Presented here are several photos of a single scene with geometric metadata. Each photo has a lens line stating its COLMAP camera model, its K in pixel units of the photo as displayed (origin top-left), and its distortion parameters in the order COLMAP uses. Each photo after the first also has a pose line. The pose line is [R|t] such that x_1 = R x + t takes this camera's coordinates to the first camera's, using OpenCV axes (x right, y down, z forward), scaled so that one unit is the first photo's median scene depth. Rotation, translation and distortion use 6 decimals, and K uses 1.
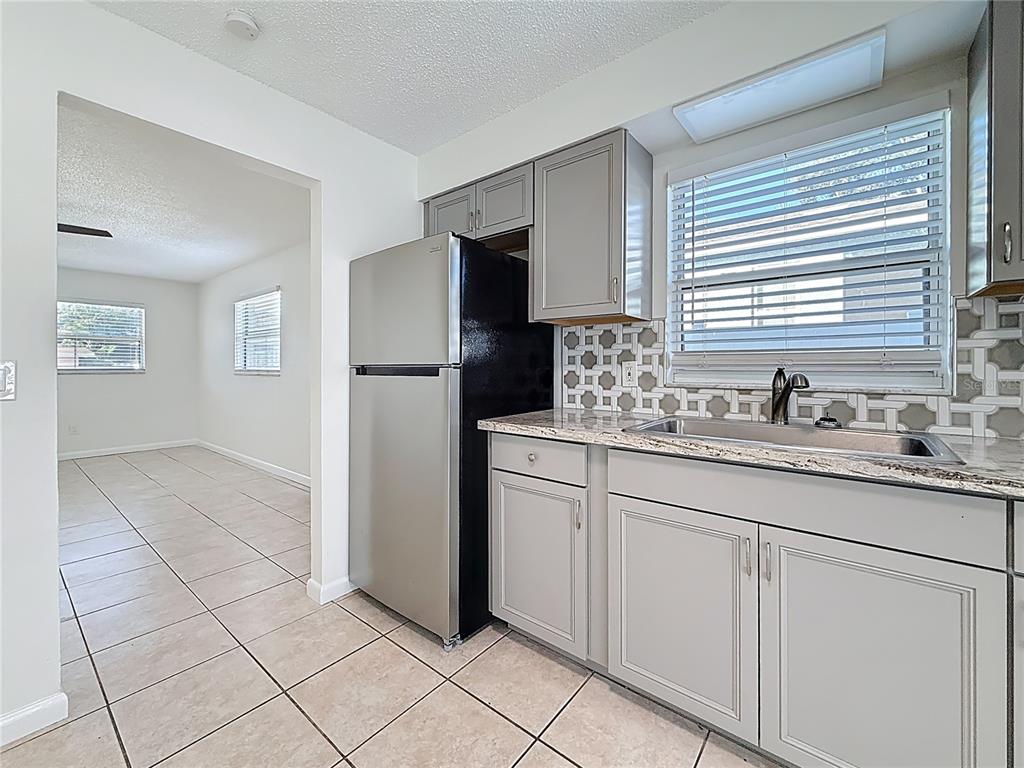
lens RADIAL K [[402.7, 0, 525.2], [0, 402.7, 375.0], [0, 0, 1]] dist [0.001821, 0.000071]
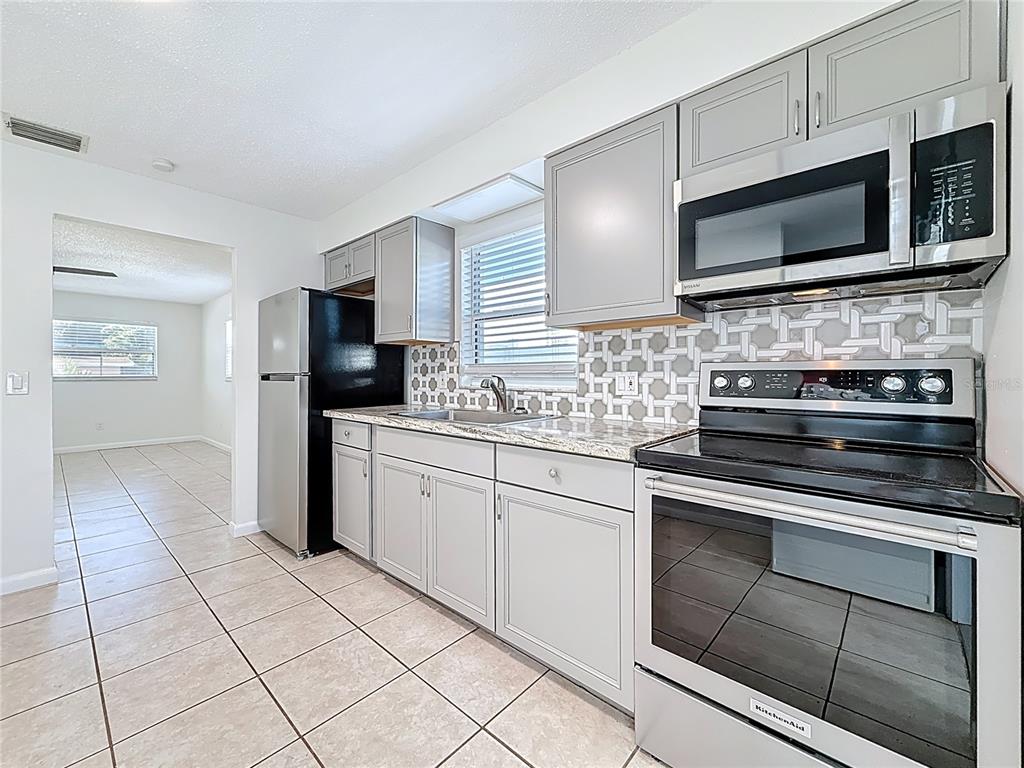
lens RADIAL K [[422.9, 0, 512.5], [0, 422.9, 374.8], [0, 0, 1]] dist [0.003483, 0.000062]
pose [[0.995973, -0.001959, -0.089630, 0.641975], [0.000279, 0.999824, -0.018751, 0.008065], [0.089651, 0.018651, 0.995799, -0.459412]]
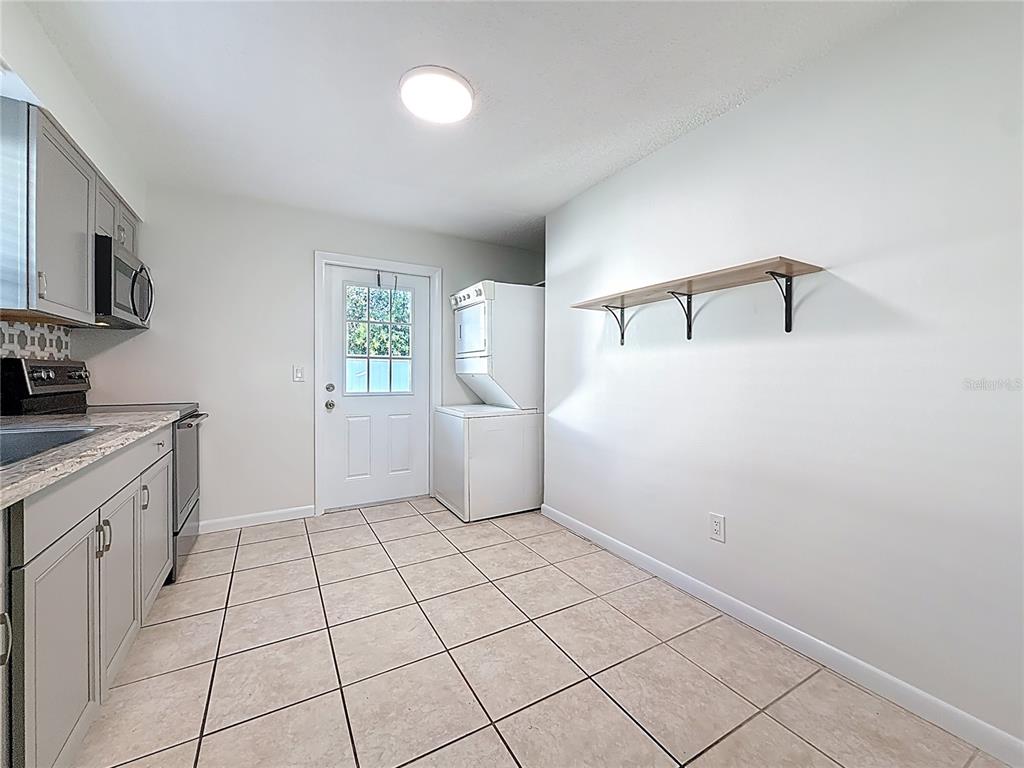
lens RADIAL K [[422.9, 0, 512.5], [0, 422.9, 374.8], [0, 0, 1]] dist [0.003483, 0.000062]
pose [[-0.920760, -0.011714, 0.389954, -0.528283], [-0.004293, 0.999793, 0.019895, -0.019541], [-0.390106, 0.016644, -0.920619, 0.929117]]
